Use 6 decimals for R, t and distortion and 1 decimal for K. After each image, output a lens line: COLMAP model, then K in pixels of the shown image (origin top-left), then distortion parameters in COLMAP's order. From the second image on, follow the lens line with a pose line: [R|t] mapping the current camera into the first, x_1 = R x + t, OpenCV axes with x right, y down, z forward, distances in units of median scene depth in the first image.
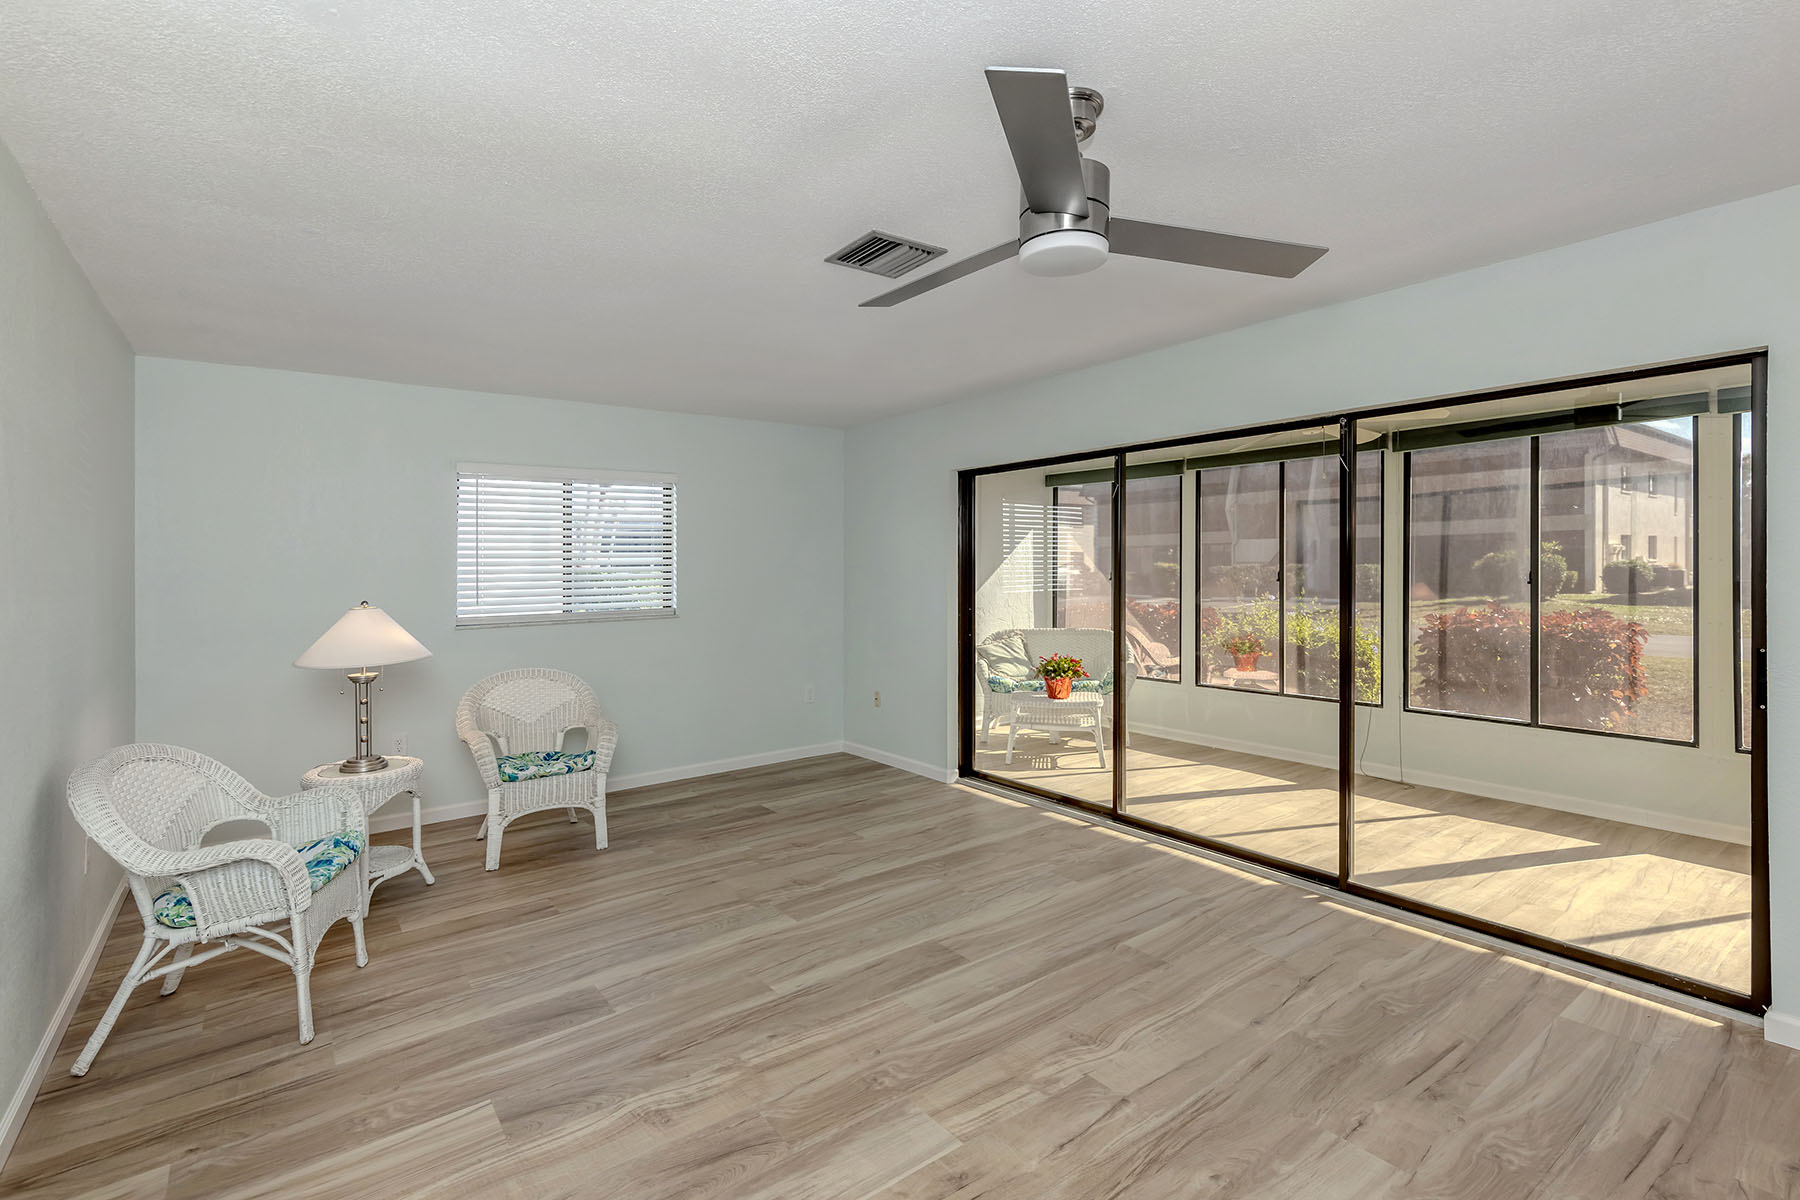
lens RADIAL K [[822.5, 0, 863.8], [0, 822.5, 577.0], [0, 0, 1]] dist [0.010896, -0.001741]
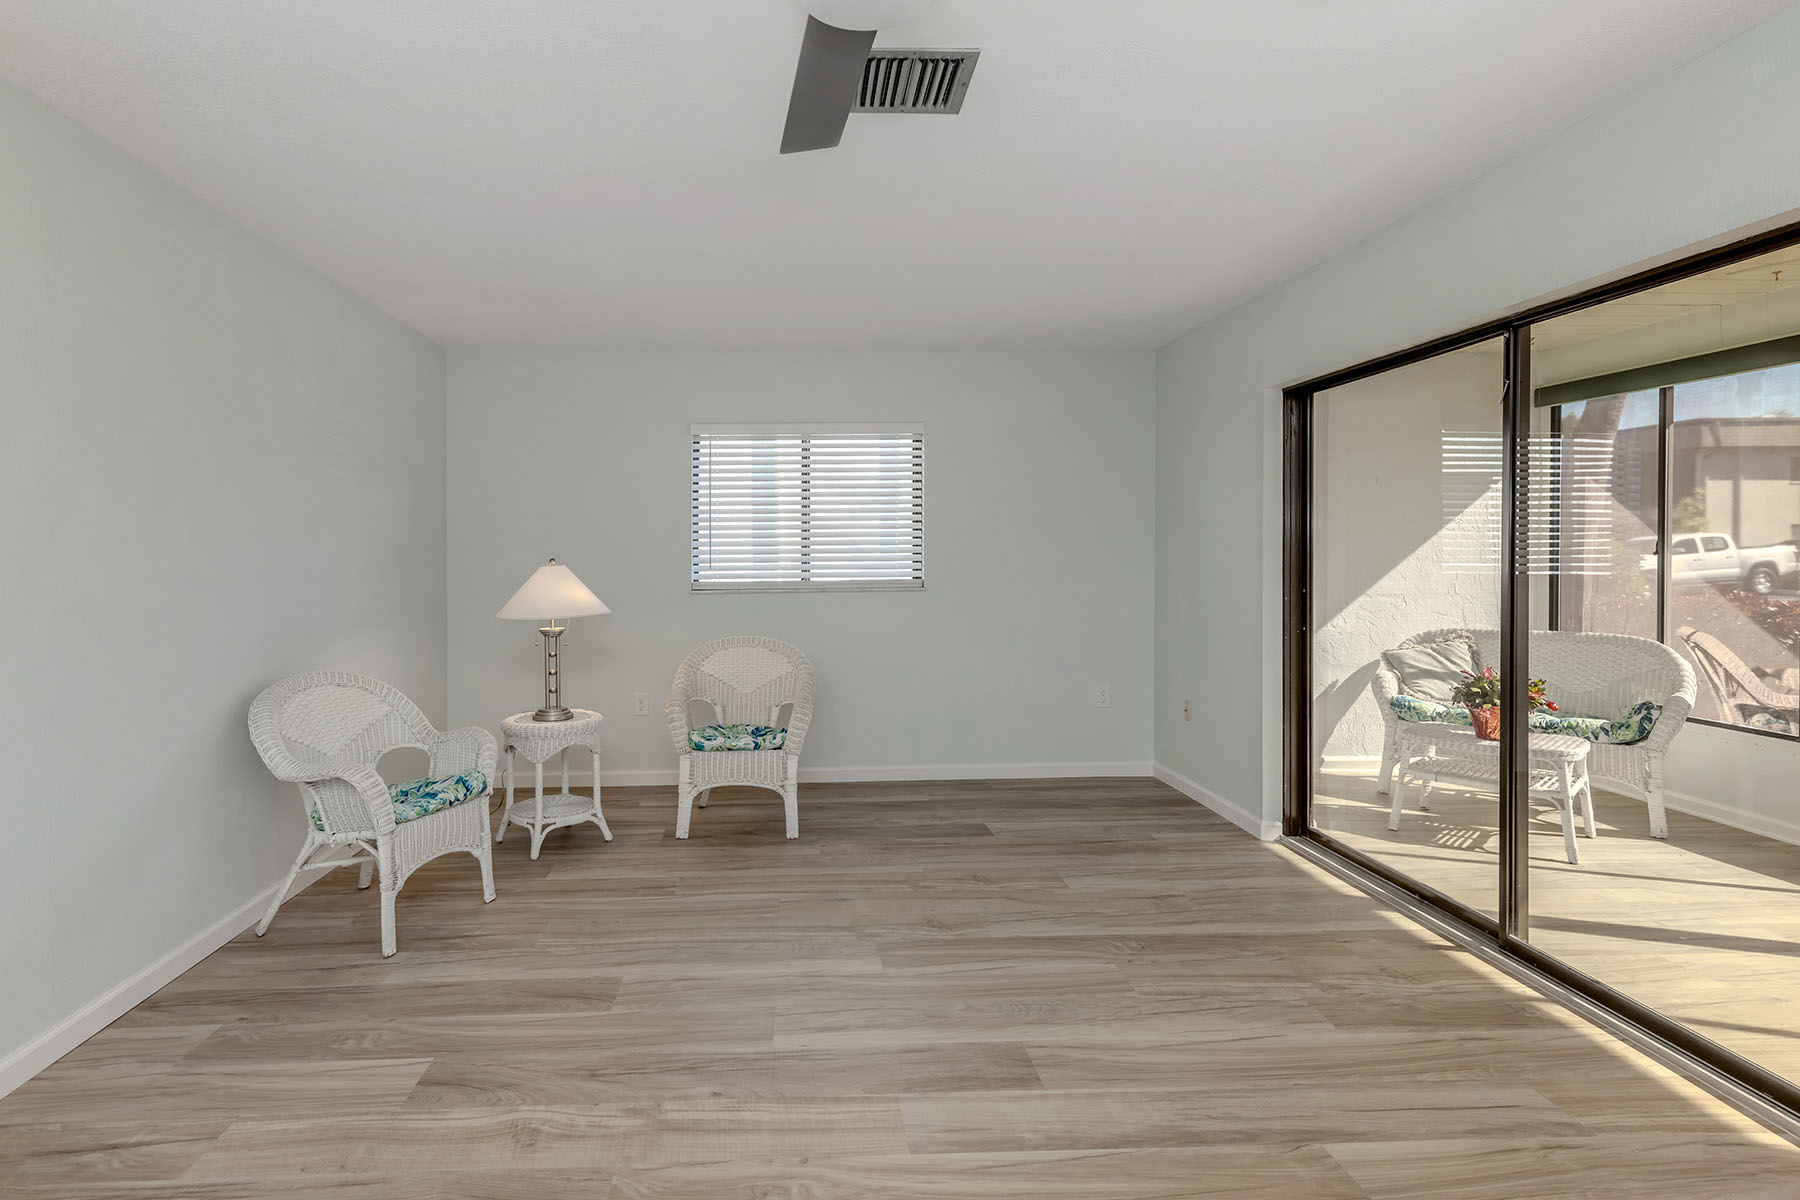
lens RADIAL K [[917.4, 0, 808.9], [0, 917.4, 569.9], [0, 0, 1]] dist [0.011142, -0.002341]
pose [[0.833675, 0.017622, -0.551975, 0.309949], [-0.010930, 0.999821, 0.015412, 0.021786], [0.552148, -0.006815, 0.833719, 0.210825]]
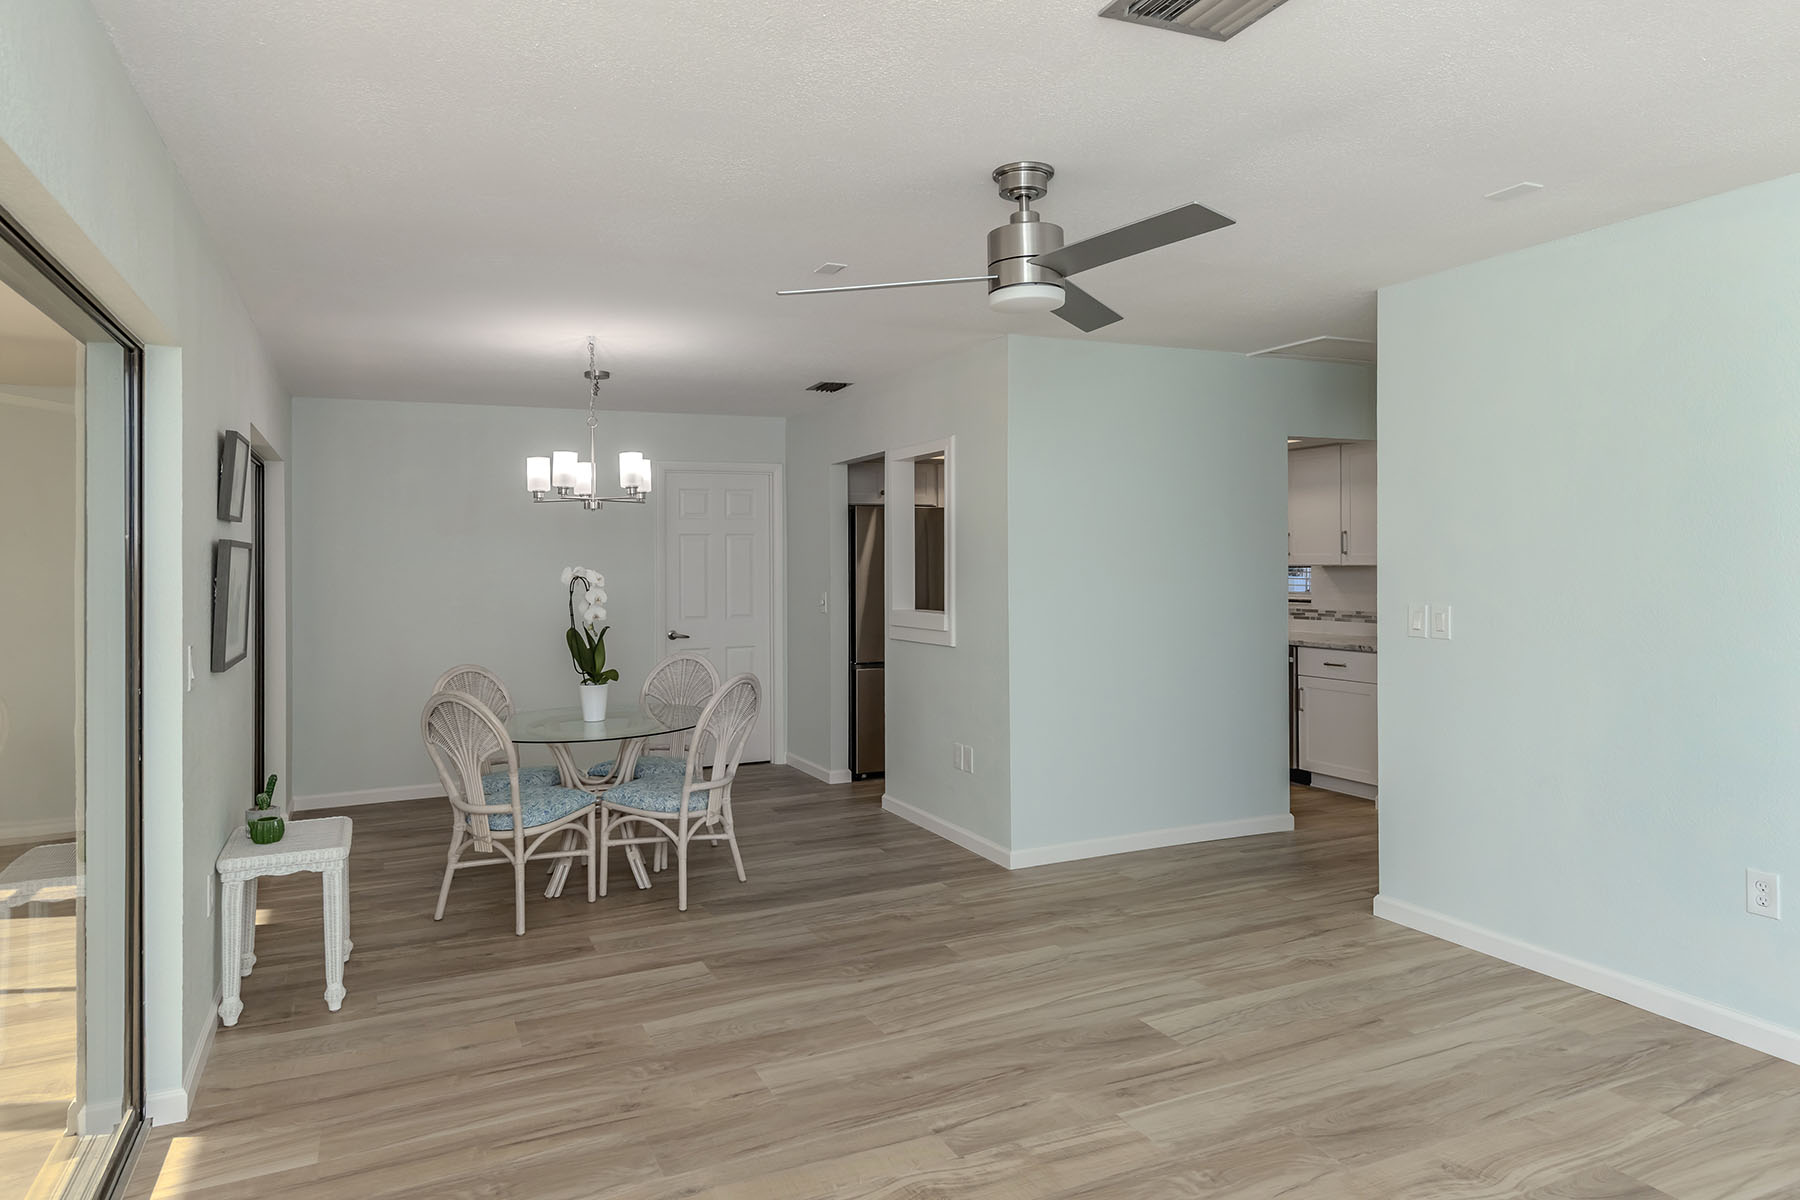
lens RADIAL K [[1099.2, 0, 875.9], [0, 1099.2, 604.3], [0, 0, 1]] dist [0.013370, -0.001525]
pose [[-0.980565, 0.020427, 0.195128, 0.074395], [0.030044, 0.998469, 0.046454, -0.022183], [-0.193880, 0.051414, -0.979677, 1.339432]]
